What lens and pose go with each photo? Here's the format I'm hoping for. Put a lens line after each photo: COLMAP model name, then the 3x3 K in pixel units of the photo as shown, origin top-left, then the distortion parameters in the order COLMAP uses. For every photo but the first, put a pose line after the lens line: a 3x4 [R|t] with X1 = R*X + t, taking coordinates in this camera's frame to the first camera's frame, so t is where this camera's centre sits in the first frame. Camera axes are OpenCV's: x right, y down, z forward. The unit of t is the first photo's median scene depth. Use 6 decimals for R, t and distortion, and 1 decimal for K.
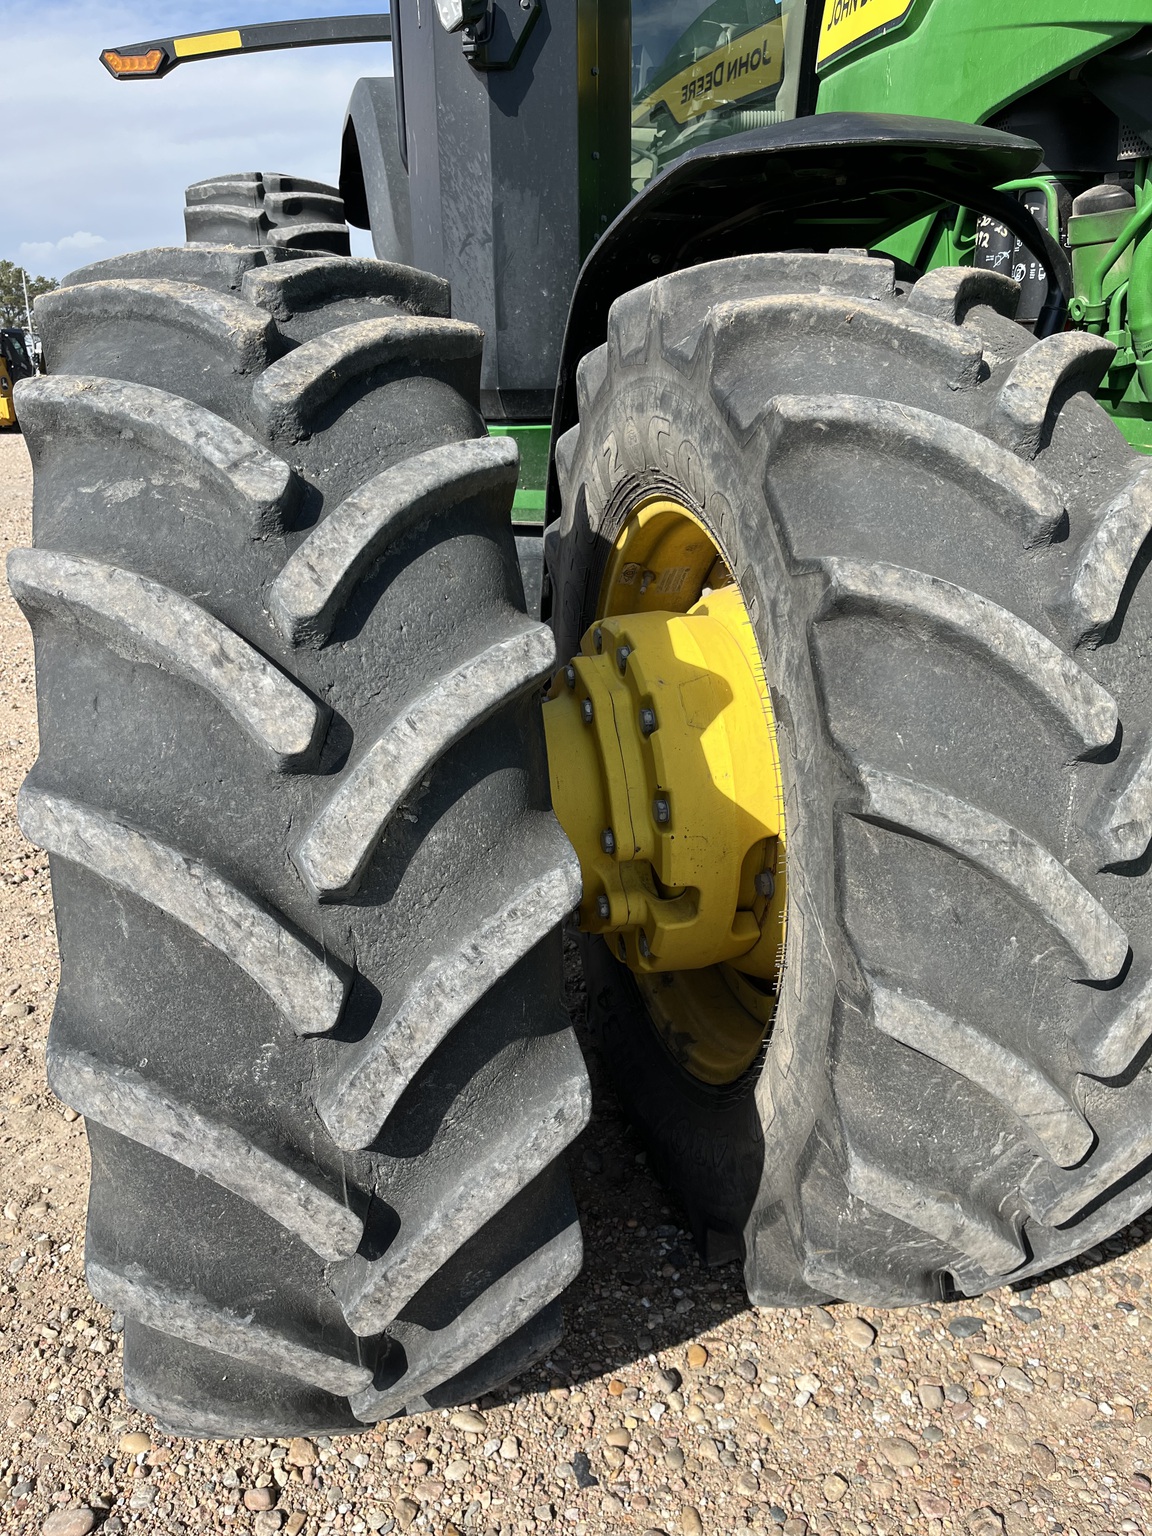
lens RADIAL K [[1172.4, 0, 573.7], [0, 1172.4, 773.6], [0, 0, 1]] dist [0.042531, -0.068365]
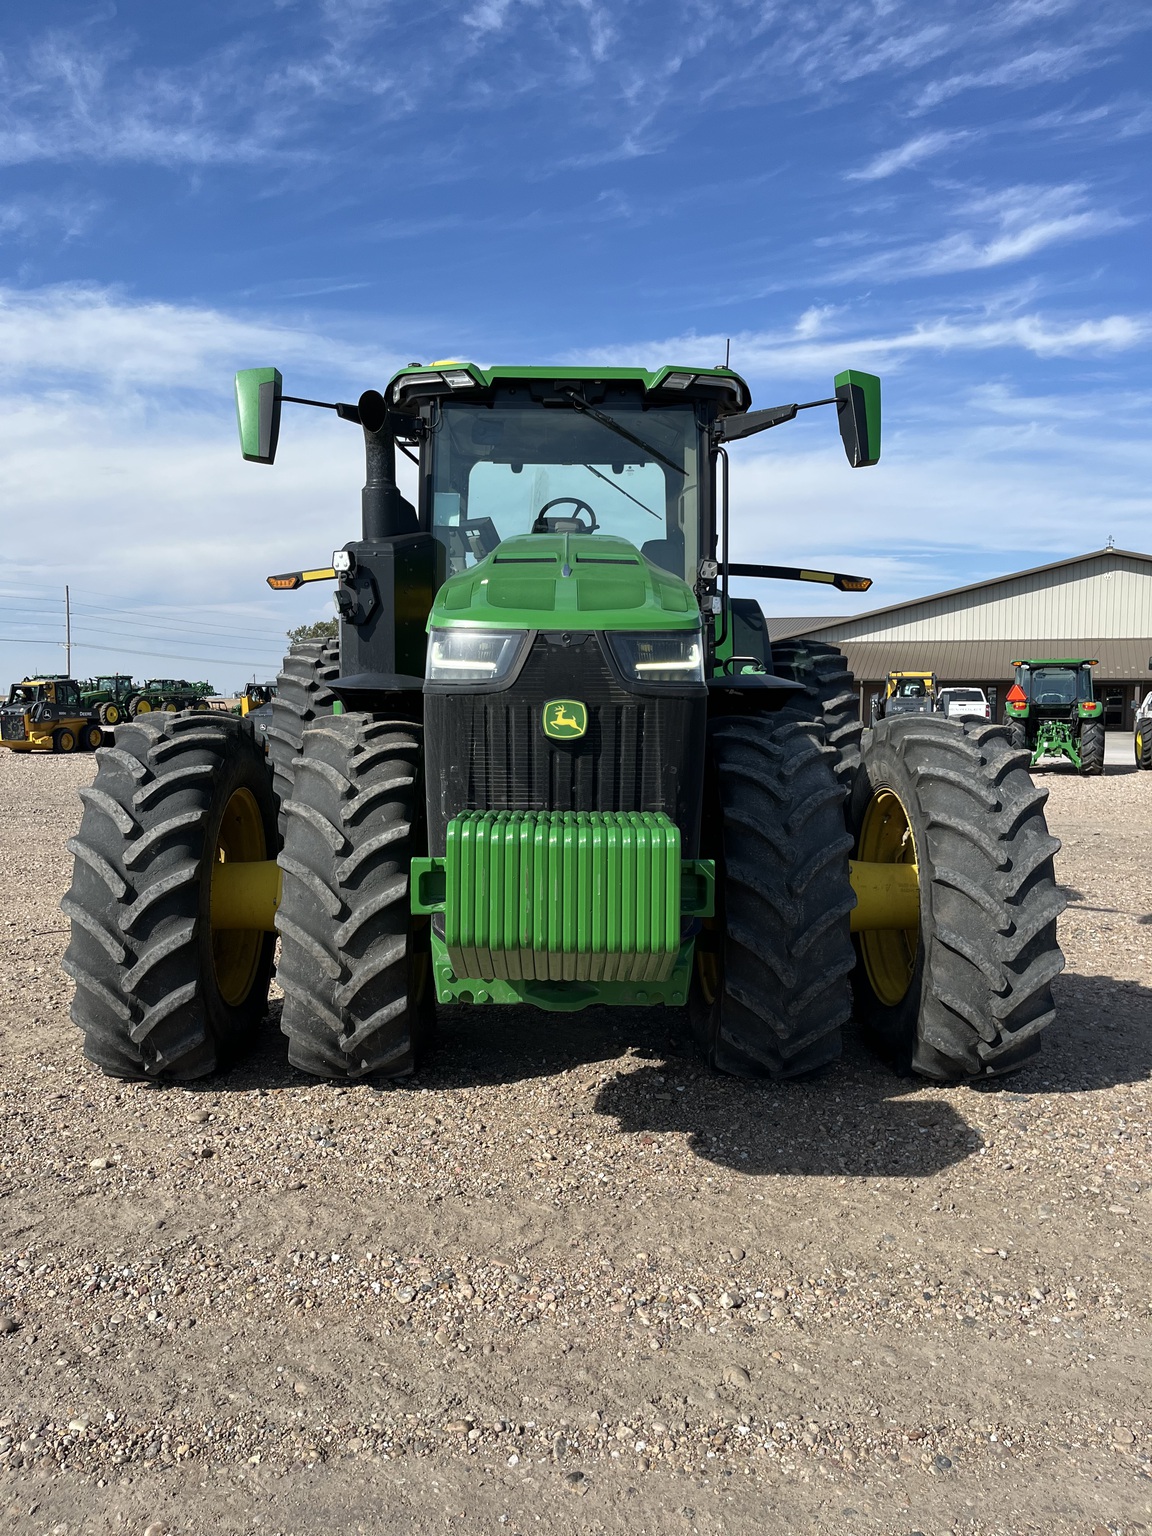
lens RADIAL K [[1172.4, 0, 571.9], [0, 1172.4, 769.0], [0, 0, 1]] dist [0.042531, -0.068365]
pose [[0.974145, 0.033875, -0.223372, 2.153352], [-0.095026, 0.958422, -0.269069, 0.711463], [0.204969, 0.283338, 0.936860, -2.592078]]
